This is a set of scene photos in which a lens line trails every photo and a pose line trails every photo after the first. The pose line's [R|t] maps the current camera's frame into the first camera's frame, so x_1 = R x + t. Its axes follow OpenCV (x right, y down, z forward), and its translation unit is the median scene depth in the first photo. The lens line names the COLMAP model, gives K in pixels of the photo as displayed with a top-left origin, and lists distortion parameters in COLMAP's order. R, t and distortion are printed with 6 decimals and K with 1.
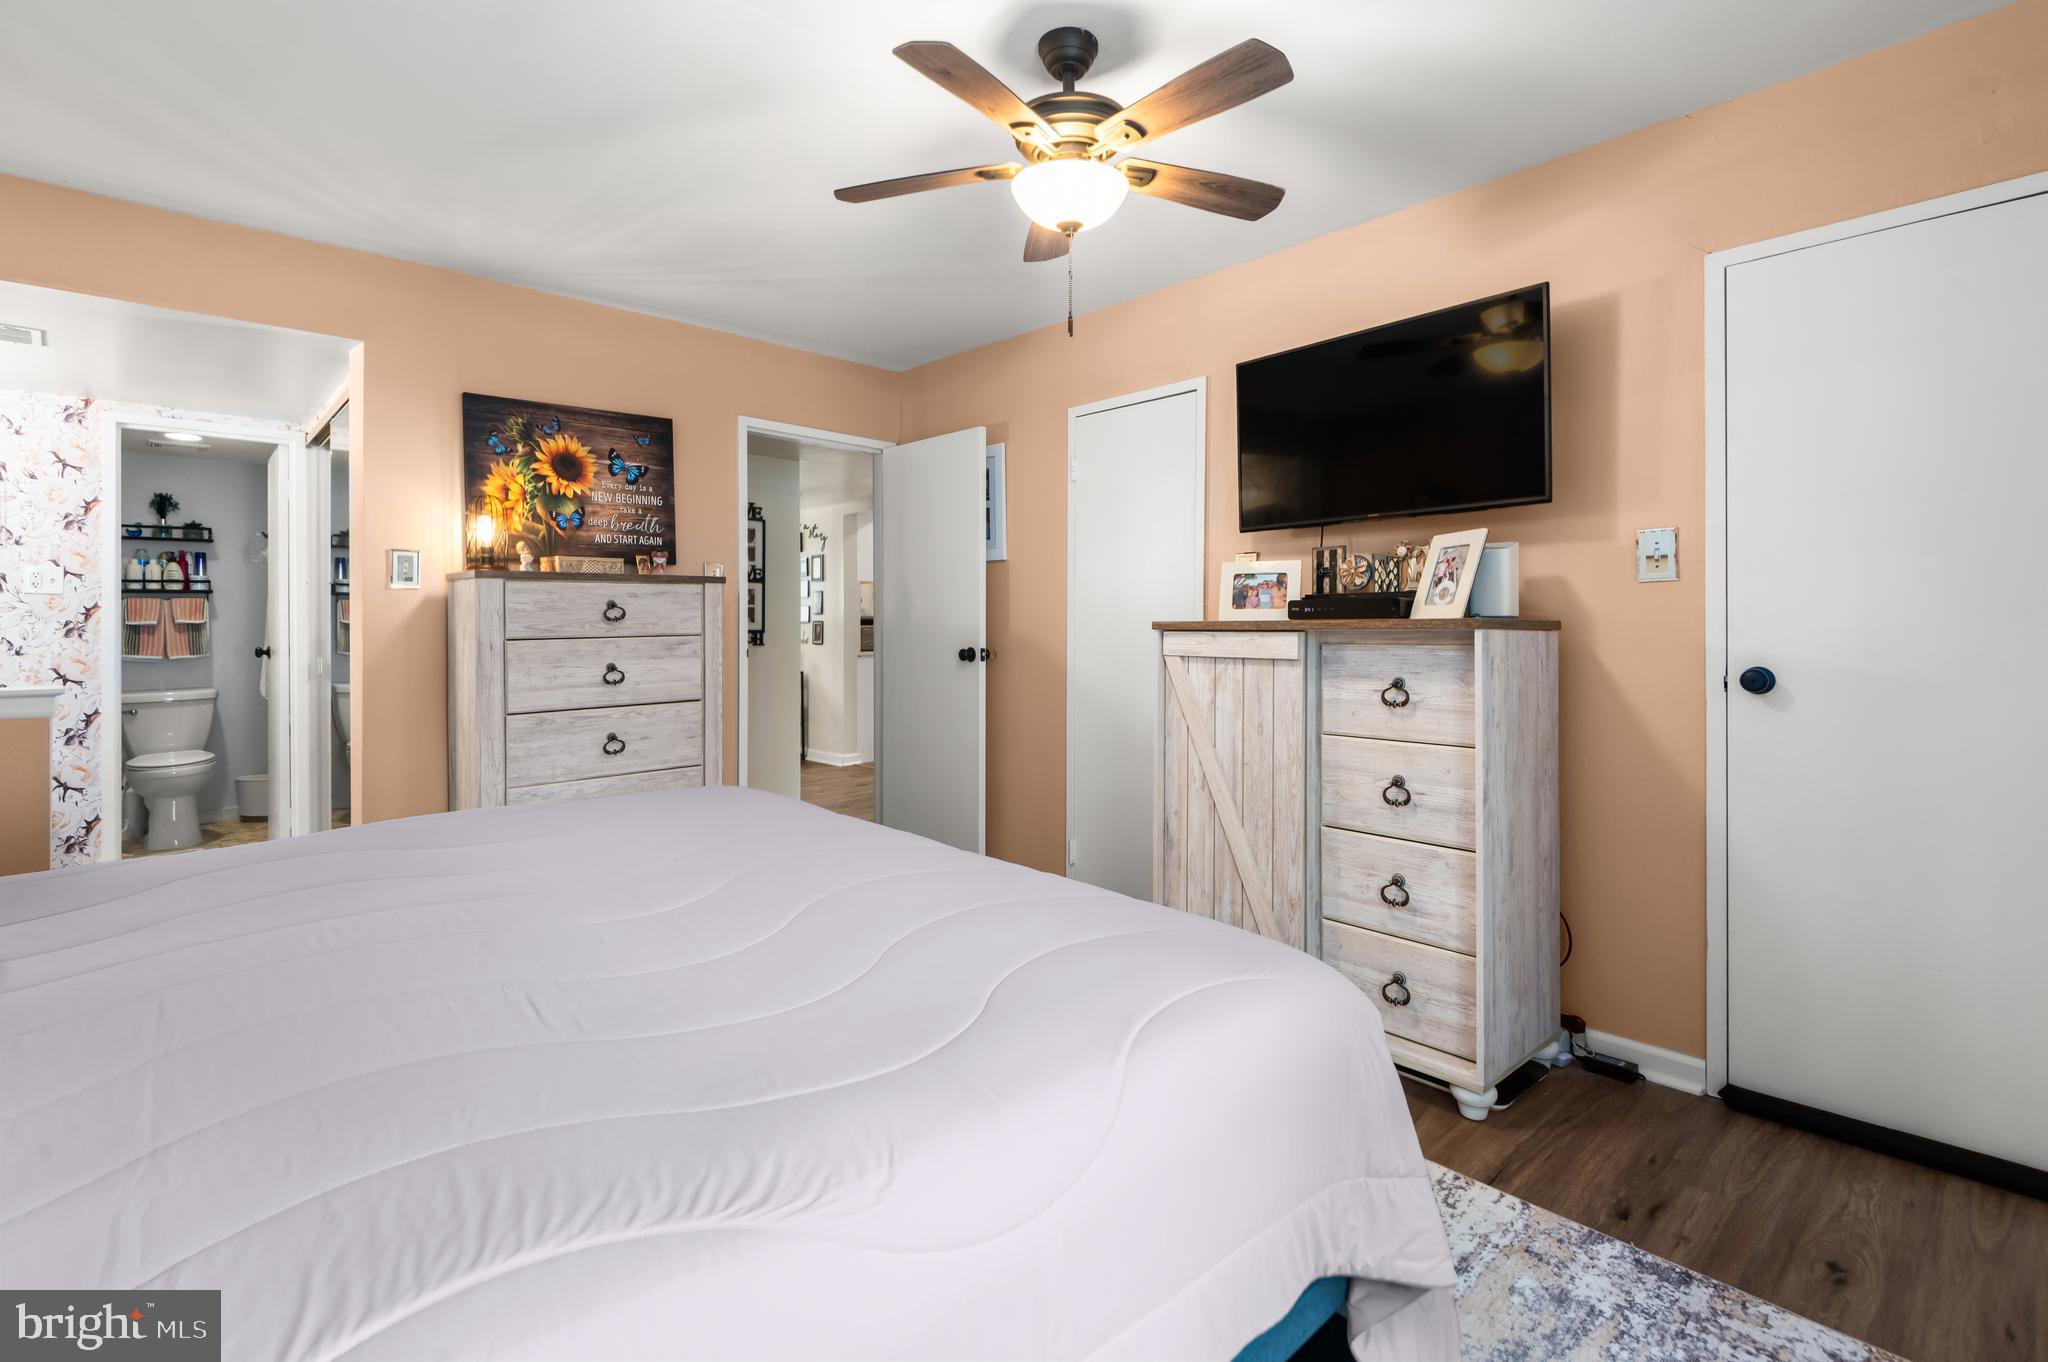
lens RADIAL K [[945.4, 0, 1027.6], [0, 945.4, 617.6], [0, 0, 1]] dist [-0.000718, -0.000246]
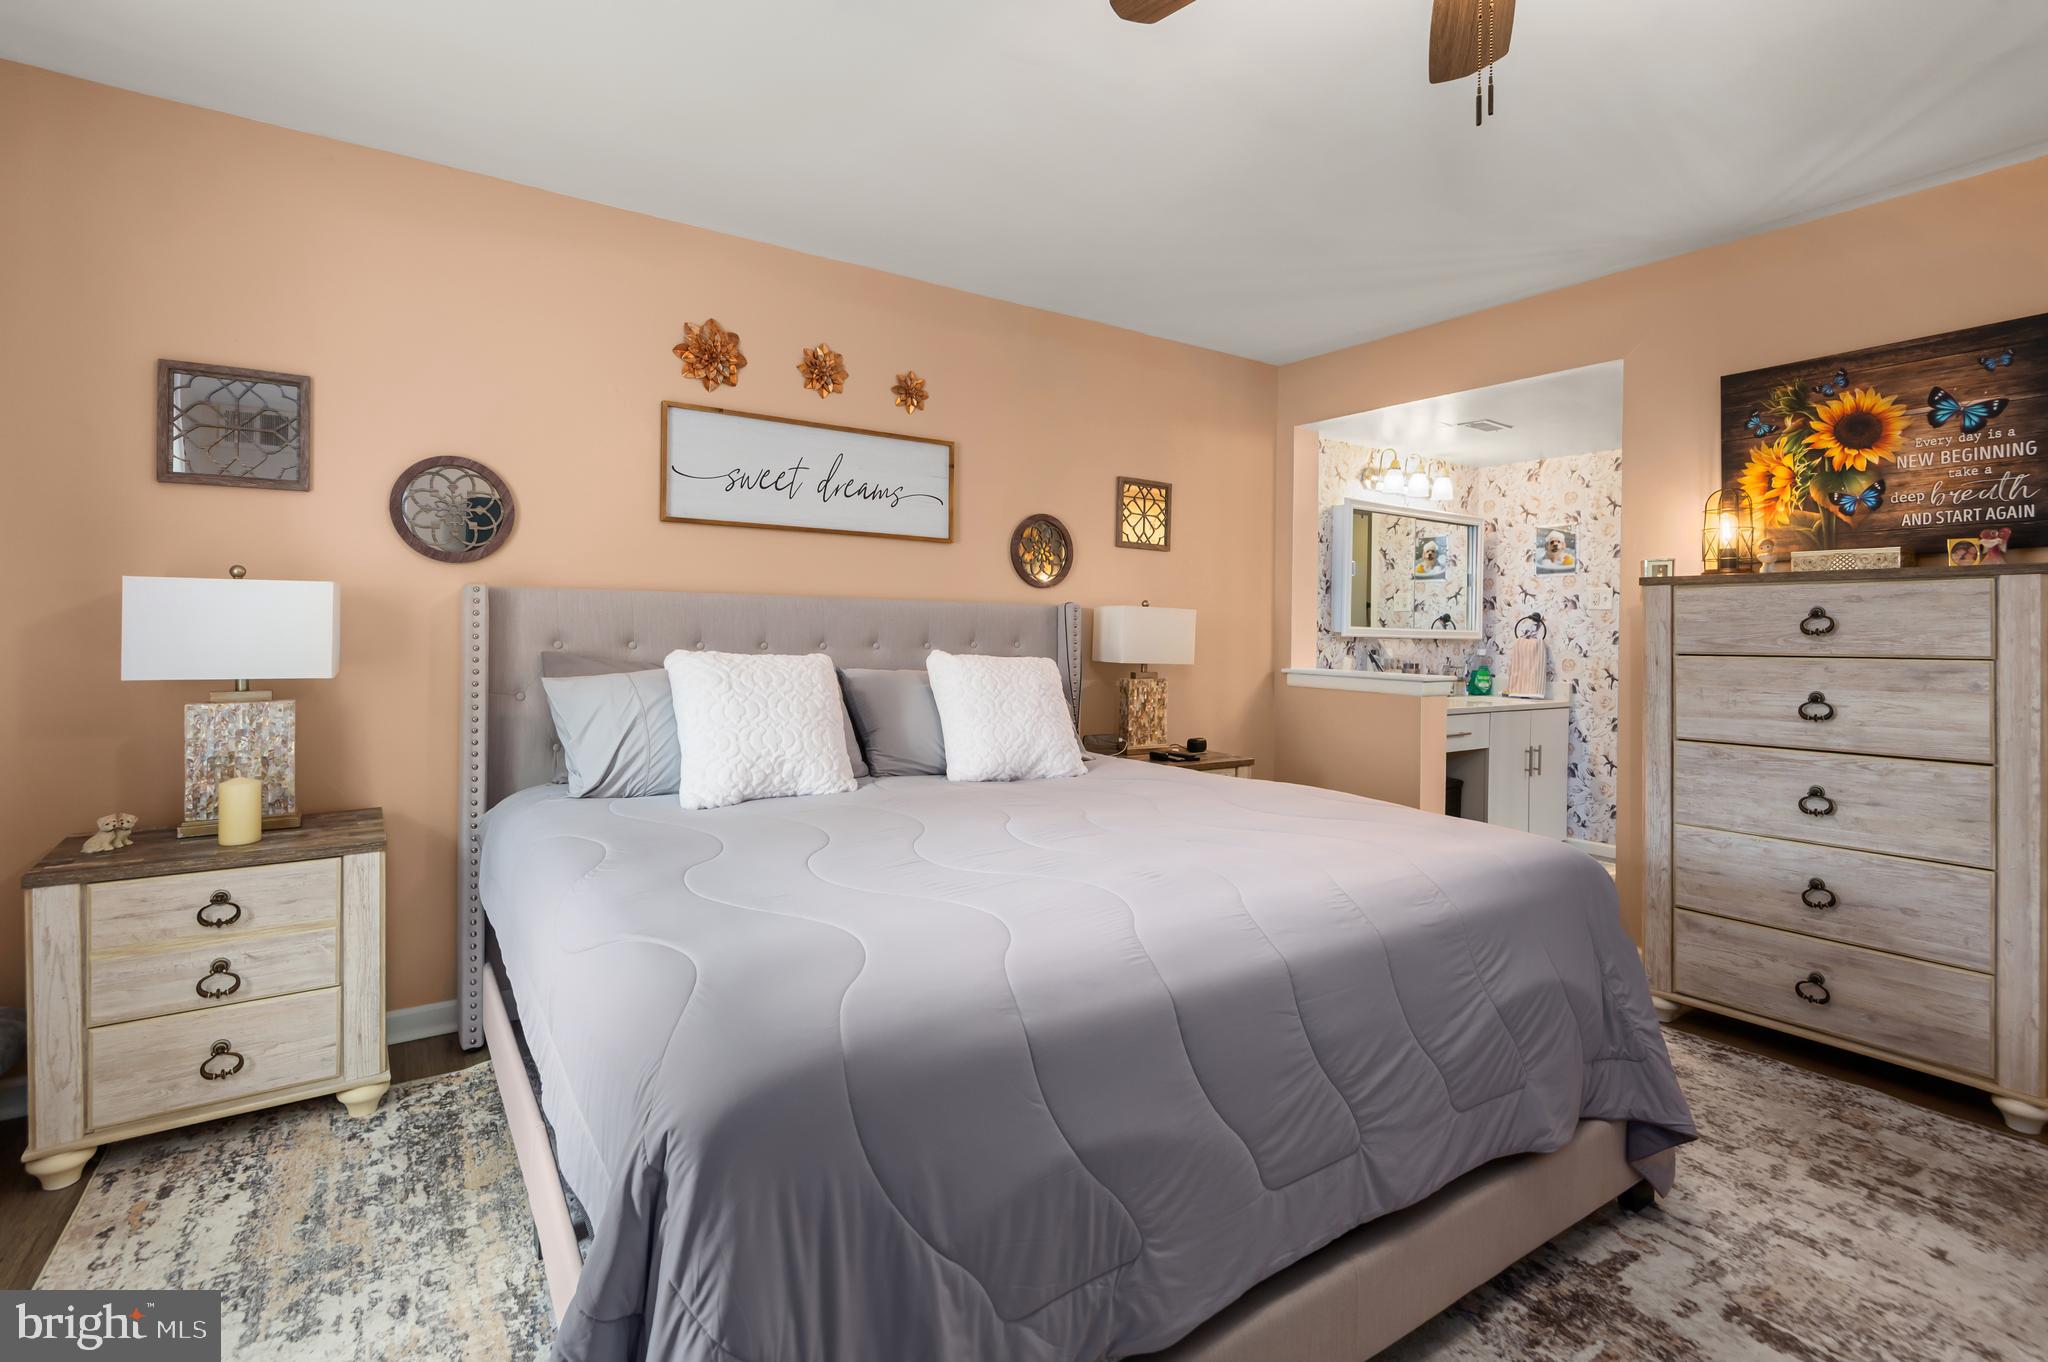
lens RADIAL K [[945.4, 0, 1027.6], [0, 945.4, 617.6], [0, 0, 1]] dist [-0.000718, -0.000246]
pose [[-0.150024, -0.007429, -0.988654, 0.363145], [-0.007390, 0.999952, -0.006393, -0.000754], [0.988655, 0.006347, -0.150072, 0.468698]]
